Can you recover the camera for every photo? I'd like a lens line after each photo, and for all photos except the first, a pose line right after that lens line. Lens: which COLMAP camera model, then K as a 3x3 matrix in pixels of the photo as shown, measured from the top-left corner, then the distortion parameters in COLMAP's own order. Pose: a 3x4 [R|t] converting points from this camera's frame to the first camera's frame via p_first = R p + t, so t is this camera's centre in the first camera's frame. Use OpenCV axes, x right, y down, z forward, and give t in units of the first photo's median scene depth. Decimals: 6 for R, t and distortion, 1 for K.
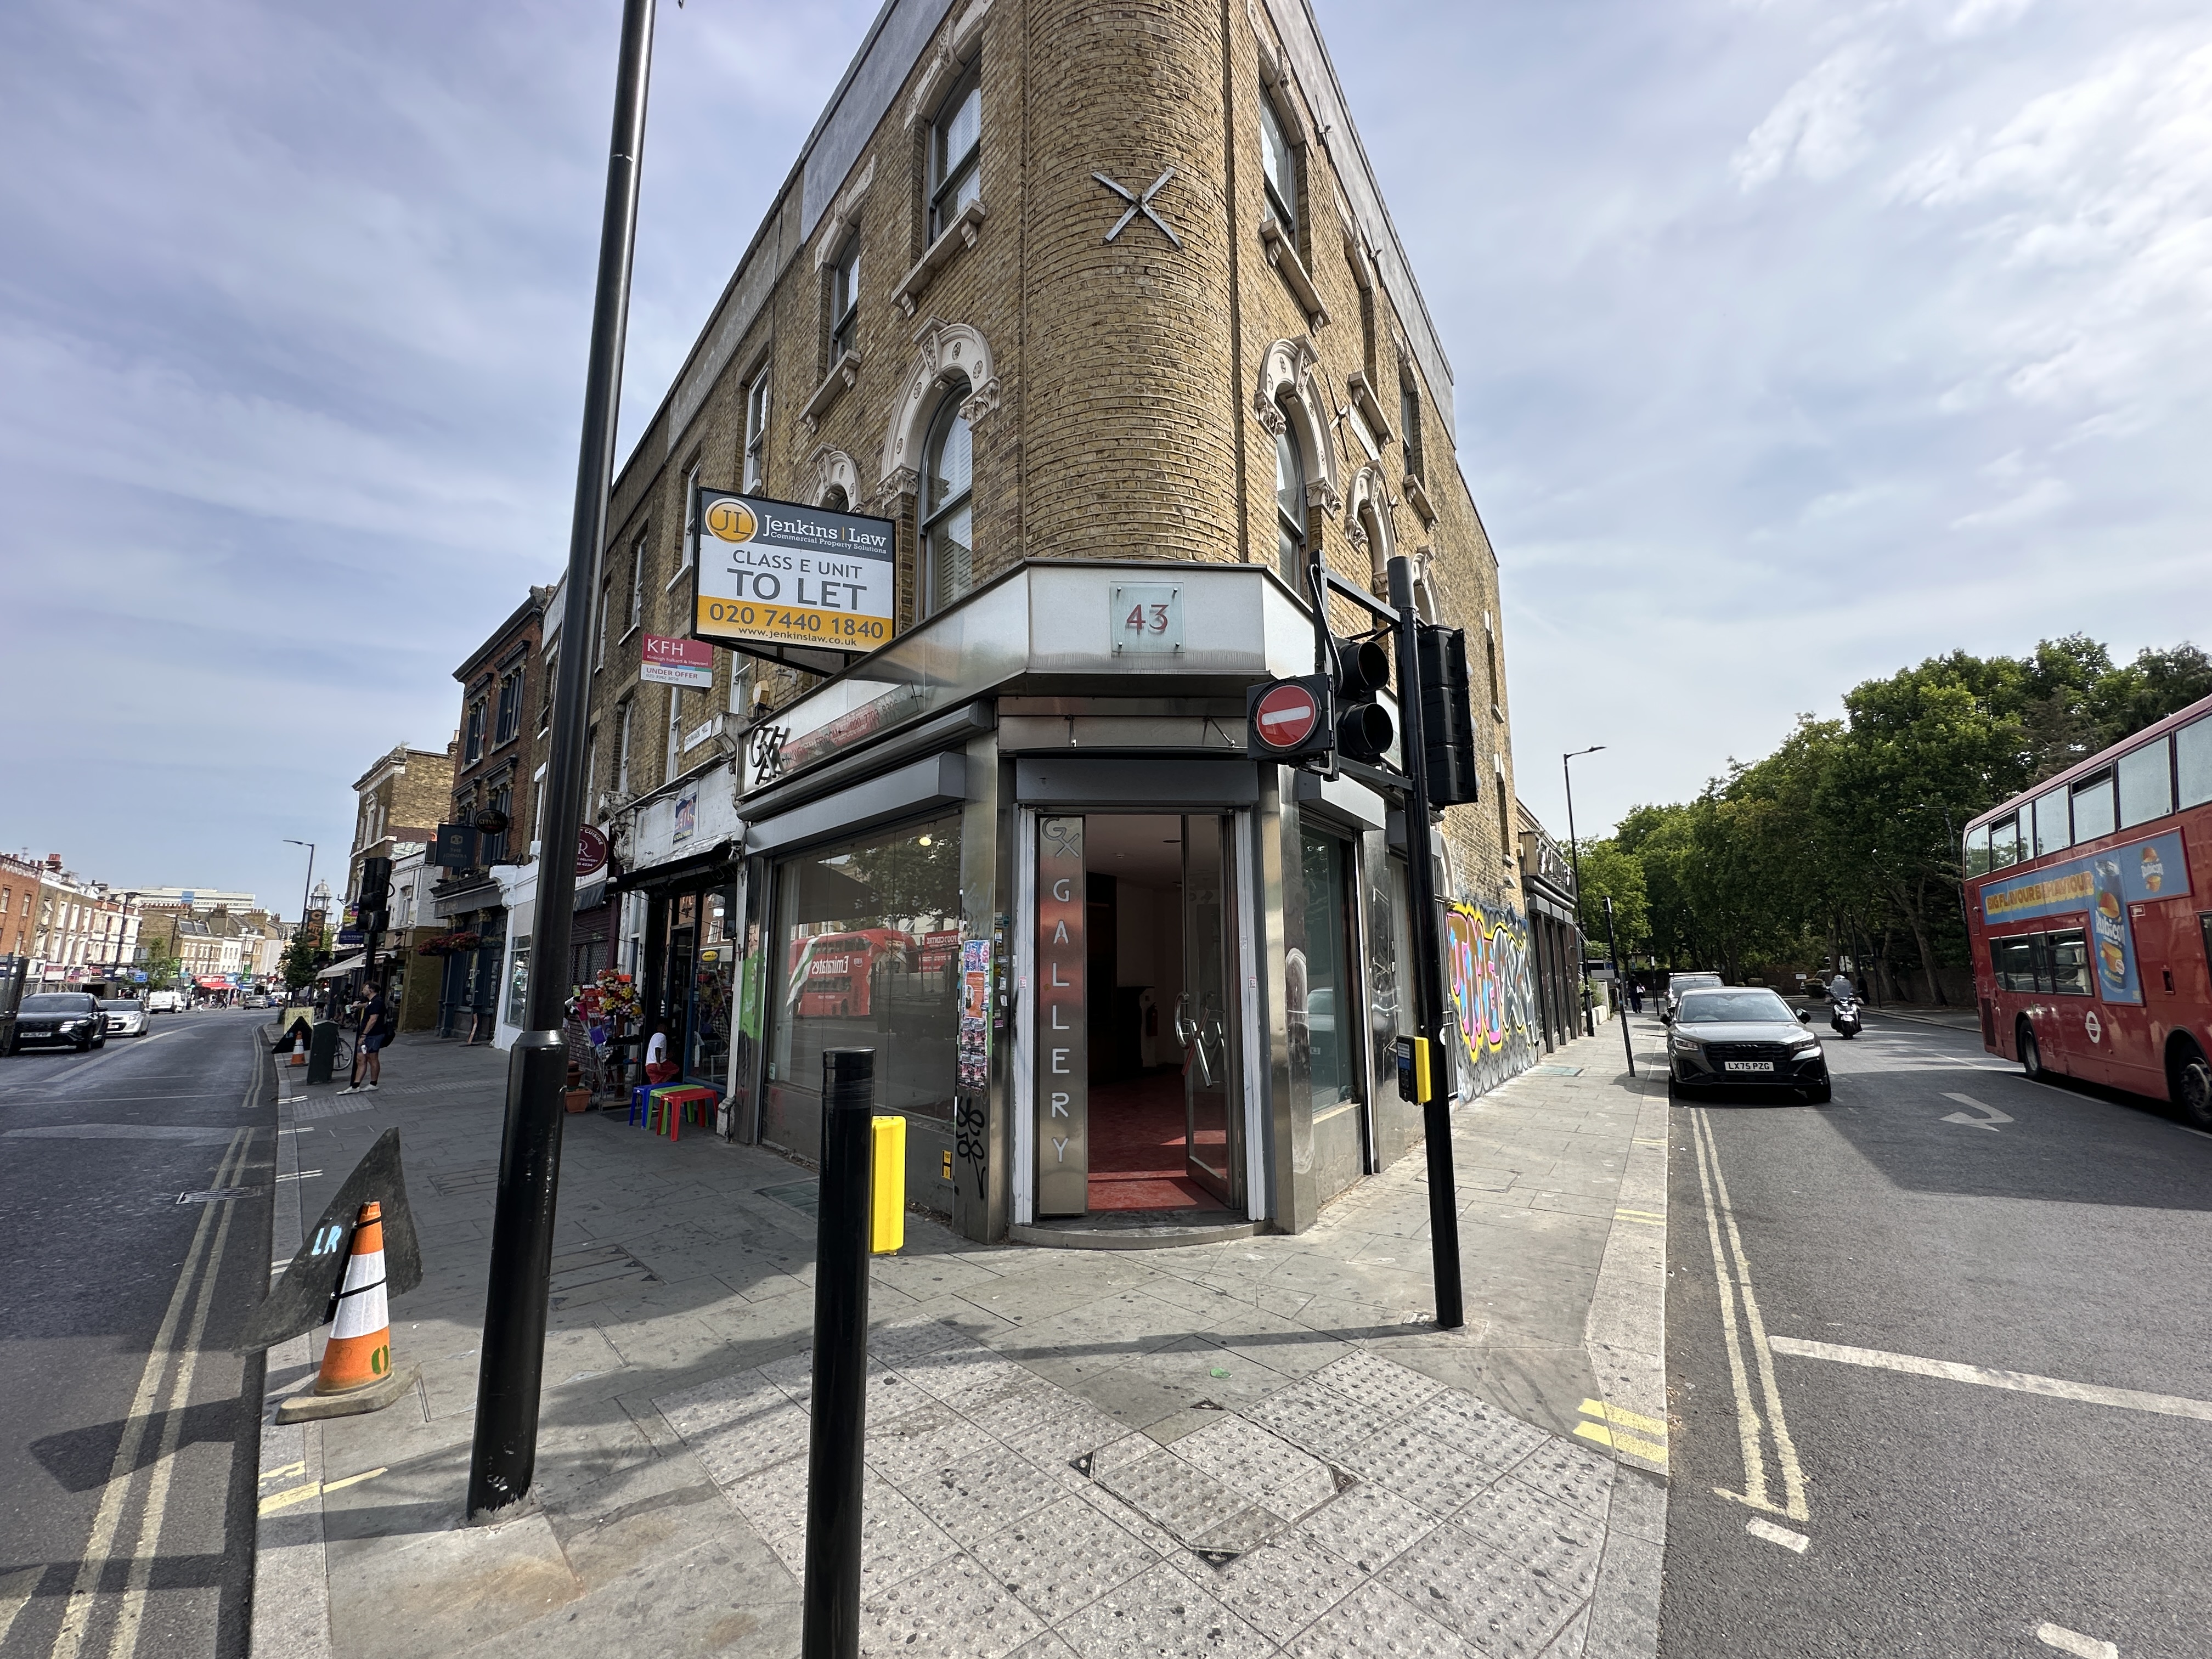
lens RADIAL K [[883.4, 0, 1105.3], [0, 883.4, 829.2], [0, 0, 1]] dist [-0.004010, 0.001198]
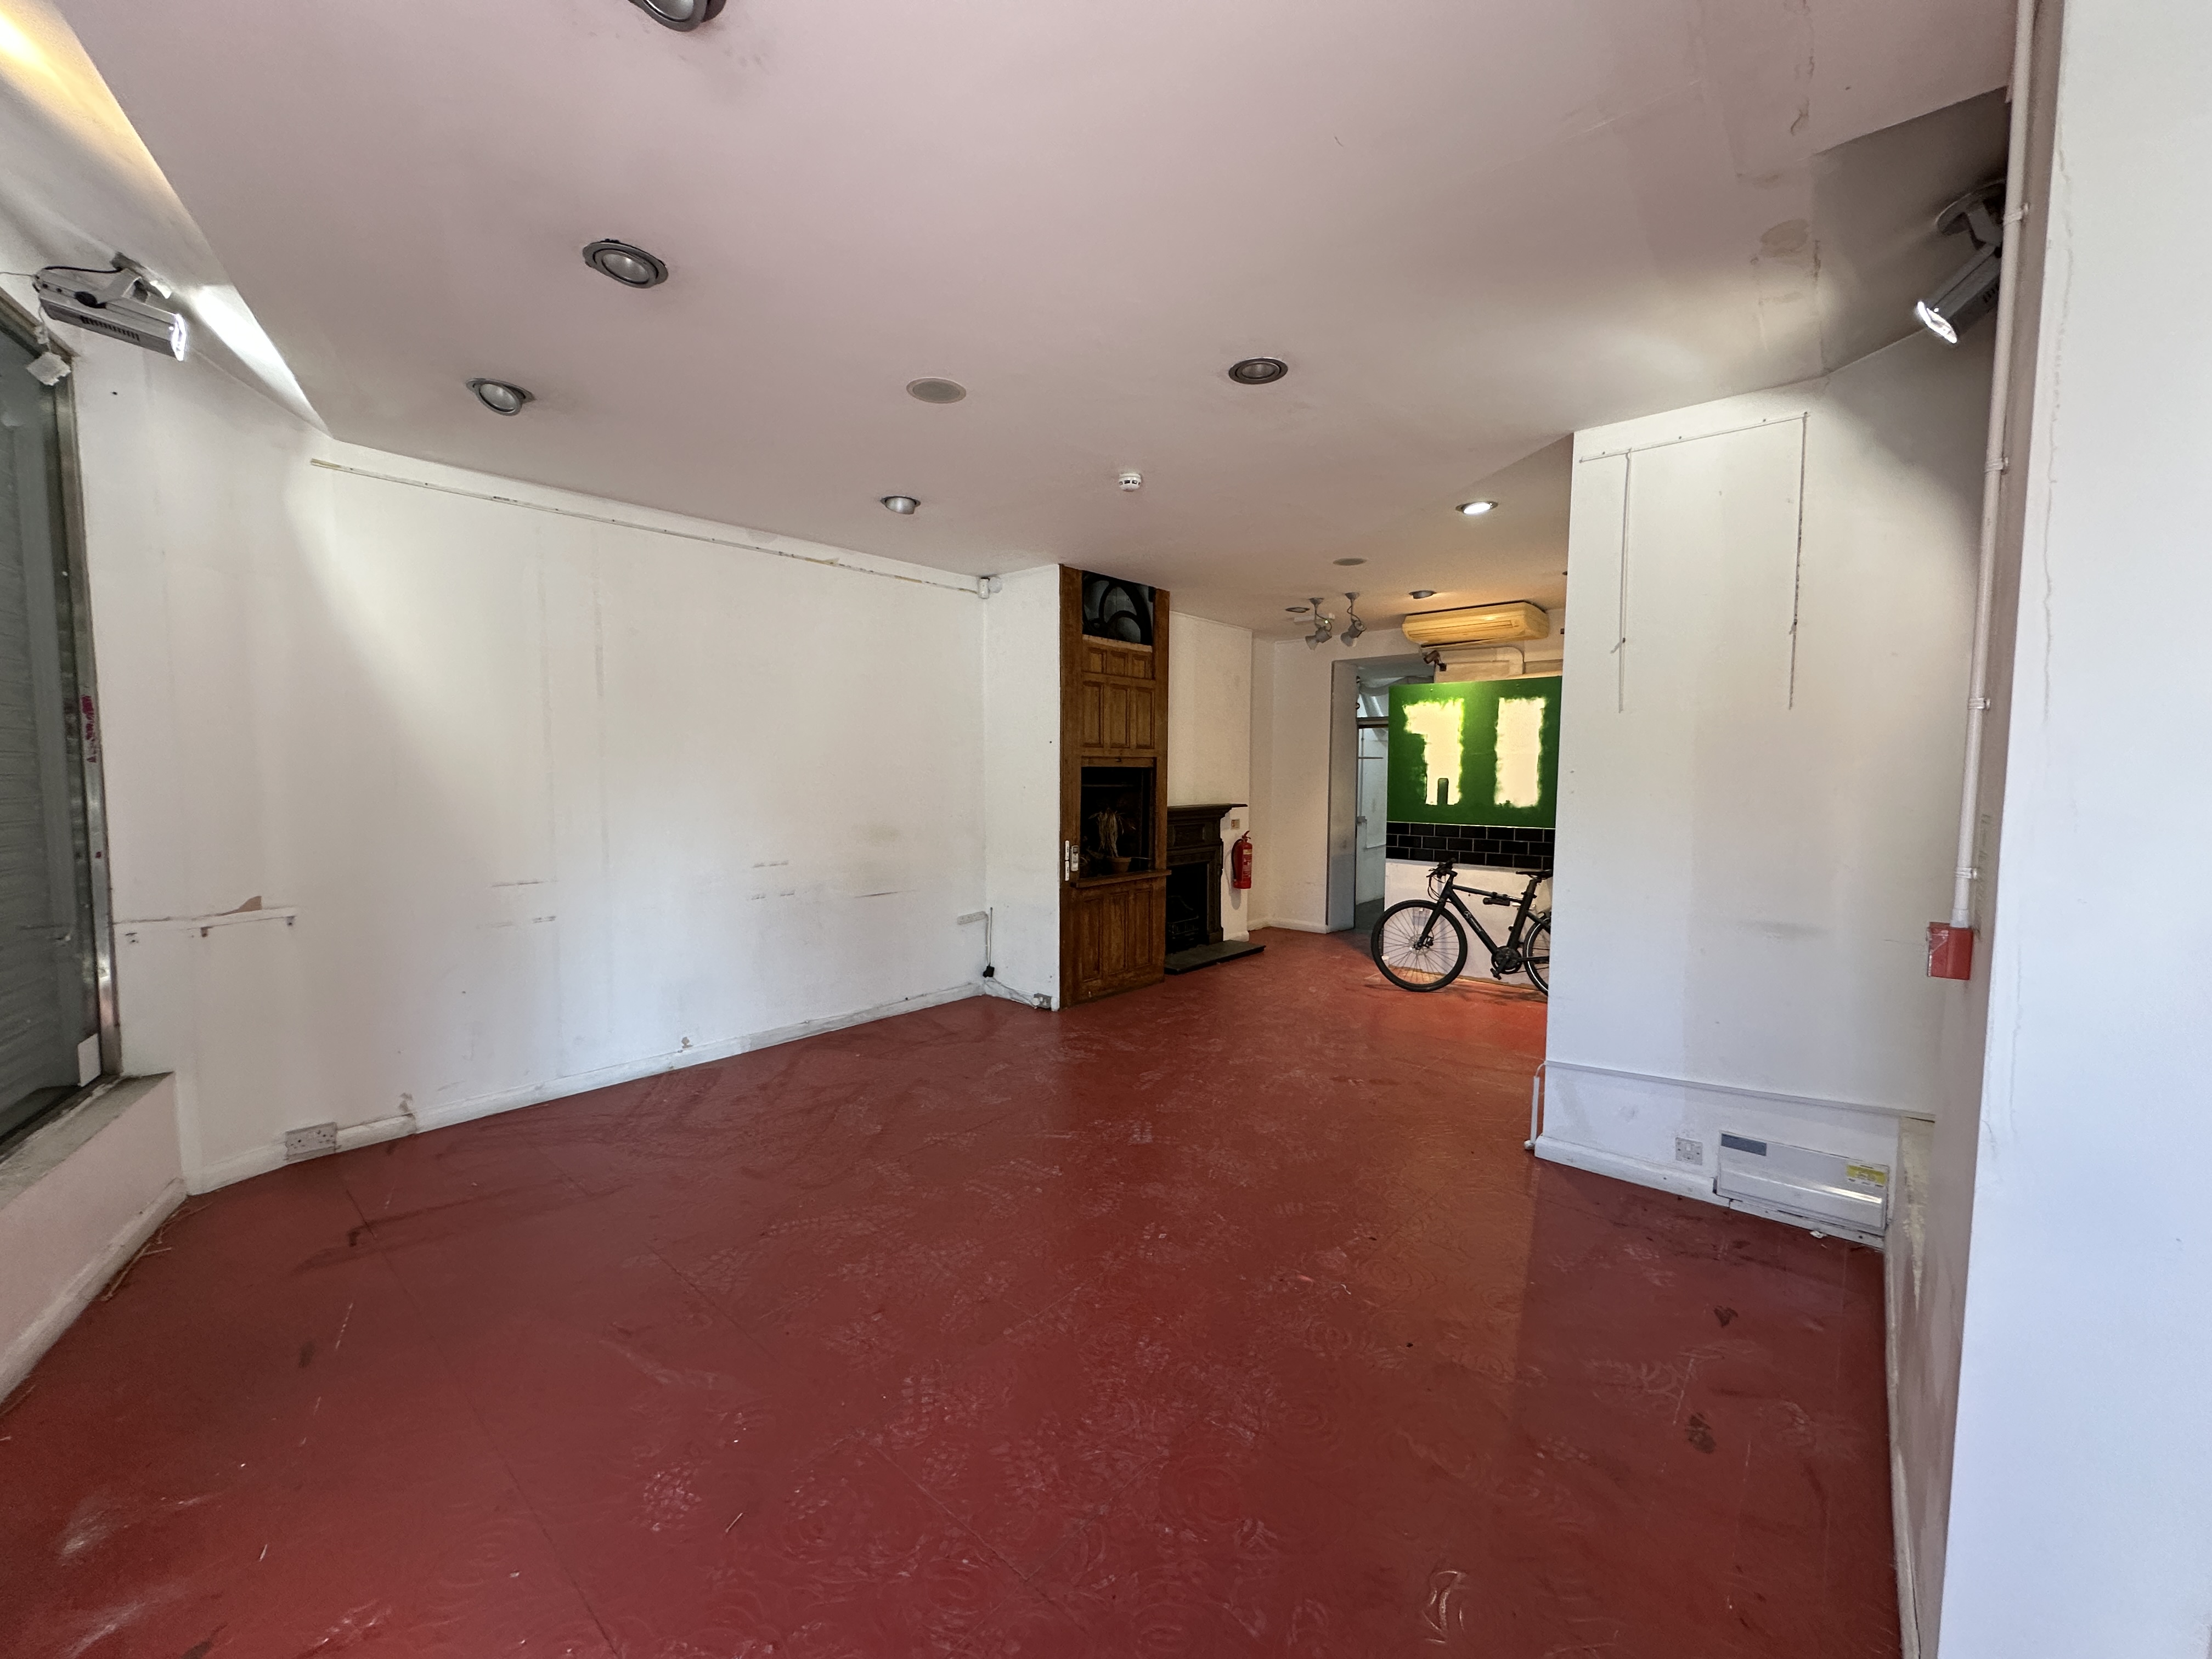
lens RADIAL K [[883.4, 0, 1107.9], [0, 883.4, 833.9], [0, 0, 1]] dist [-0.004010, 0.001198]
pose [[0.990195, 0.017668, -0.138572, 0.069752], [0.014609, 0.973432, 0.228510, 0.102026], [0.138928, -0.228293, 0.963629, 0.675680]]
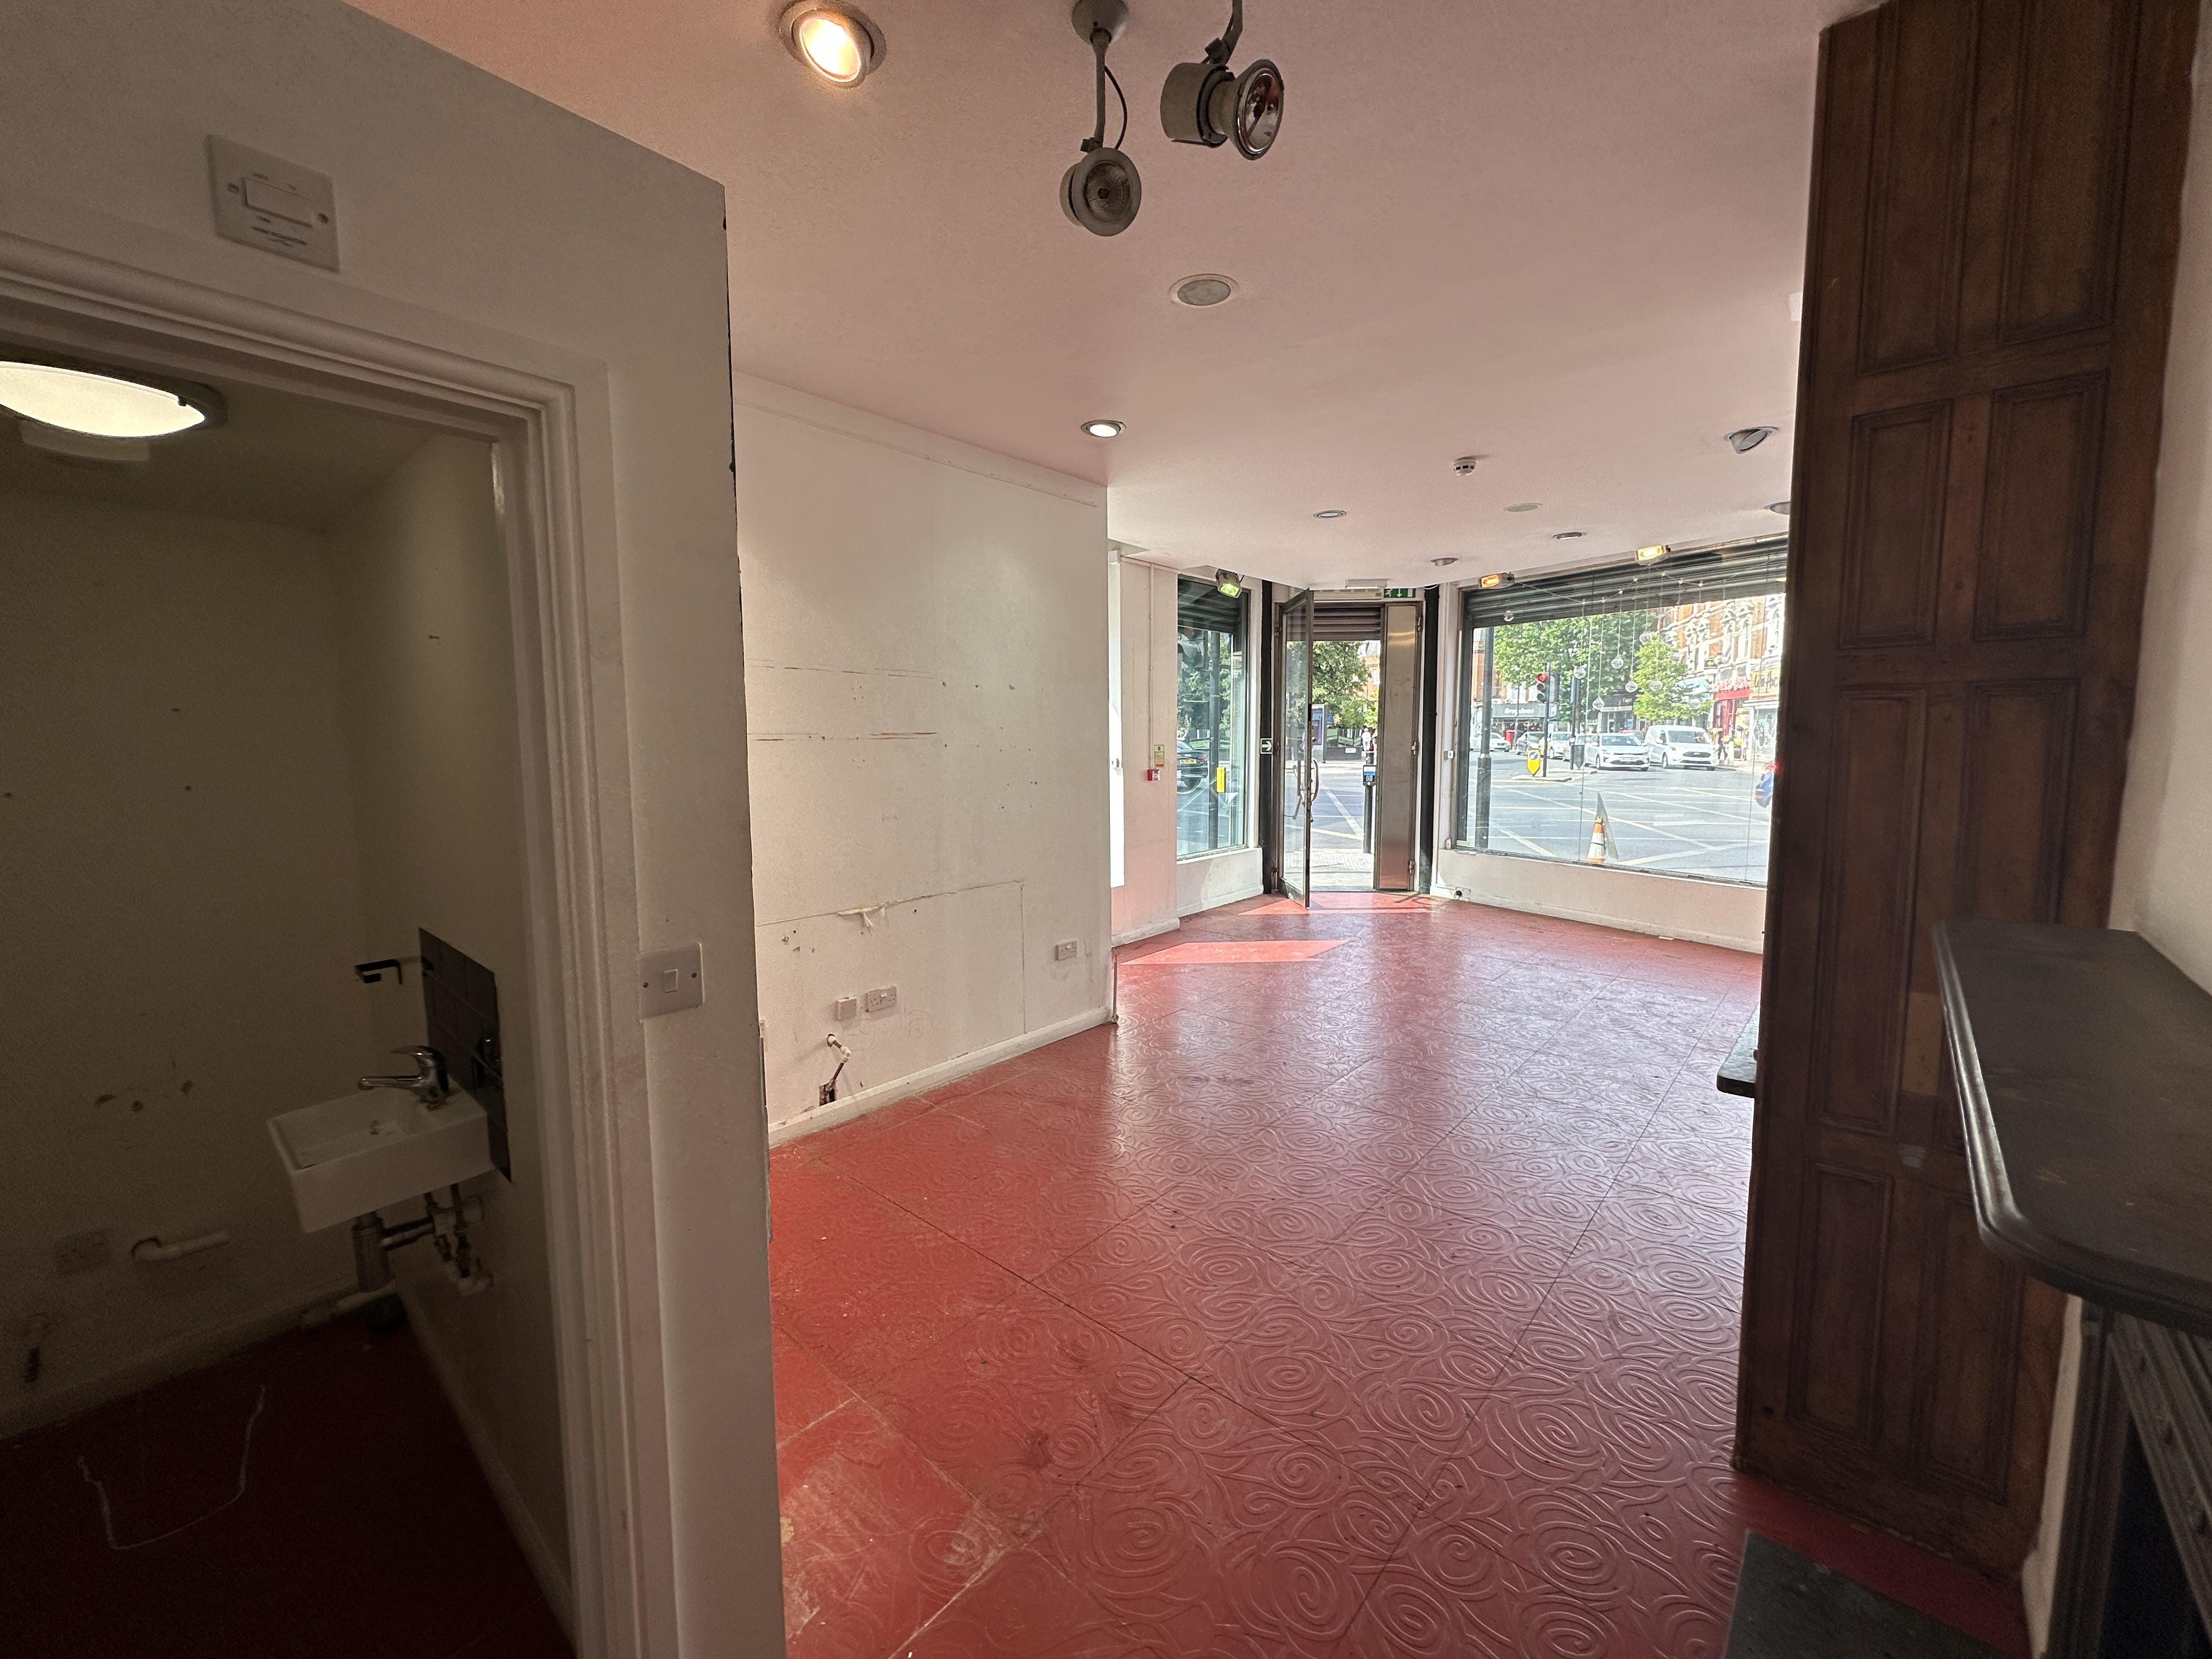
lens RADIAL K [[883.4, 0, 1099.8], [0, 883.4, 826.3], [0, 0, 1]] dist [-0.004010, 0.001198]
pose [[-0.988601, -0.007995, 0.150345, 0.137244], [-0.016336, 0.998390, -0.054325, 0.249361], [-0.149669, -0.056162, -0.987140, 1.592816]]
